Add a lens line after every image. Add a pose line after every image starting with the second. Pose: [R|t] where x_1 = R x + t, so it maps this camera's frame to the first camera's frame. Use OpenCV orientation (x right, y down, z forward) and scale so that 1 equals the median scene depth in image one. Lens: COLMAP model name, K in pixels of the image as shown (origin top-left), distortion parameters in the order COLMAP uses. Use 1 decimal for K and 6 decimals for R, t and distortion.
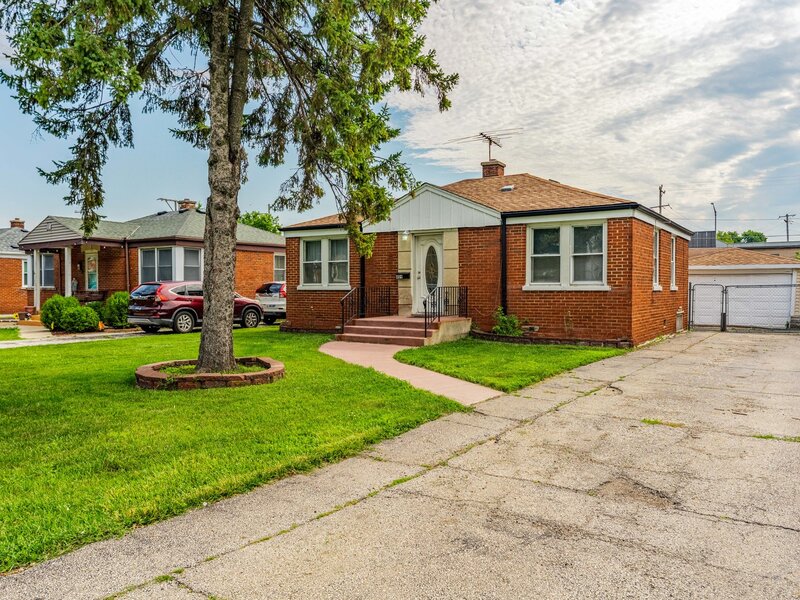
lens RADIAL K [[595.4, 0, 400.0], [0, 595.4, 300.0], [0, 0, 1]] dist [-0.000883, -0.000003]
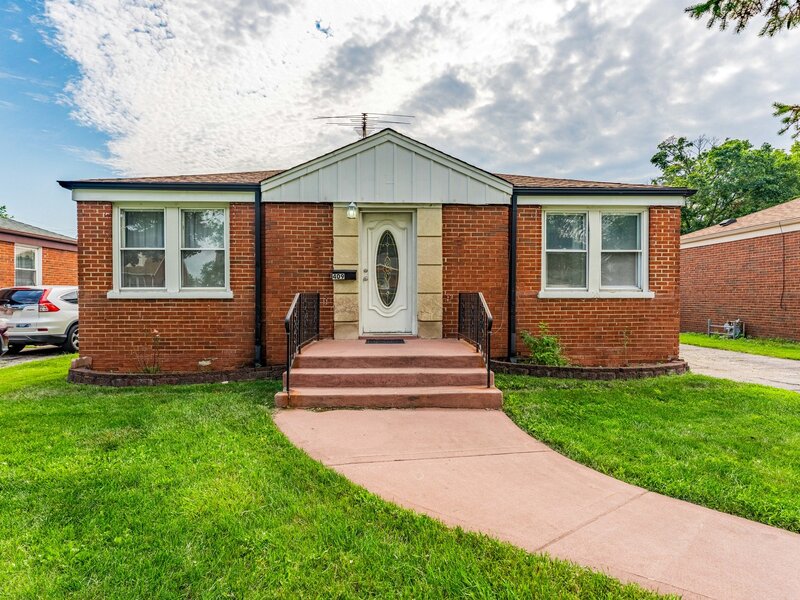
lens RADIAL K [[401.5, 0, 400.0], [0, 401.5, 300.0], [0, 0, 1]] dist [0.004274, -0.000190]
pose [[0.819515, -0.006865, 0.573016, -0.198190], [0.012889, 0.999896, -0.006455, -0.011939], [-0.572912, 0.012676, 0.819519, 0.662734]]
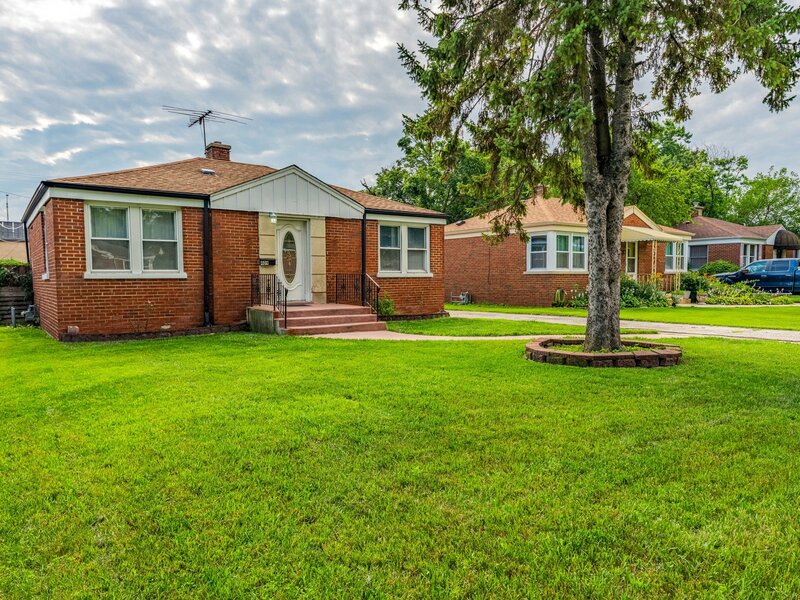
lens RADIAL K [[578.2, 0, 400.0], [0, 578.2, 300.0], [0, 0, 1]] dist [0.055128, -0.000996]
pose [[0.354649, -0.041262, 0.934089, -0.799946], [0.022784, 0.999111, 0.035483, -0.009974], [-0.934722, 0.008698, 0.355274, 0.525457]]
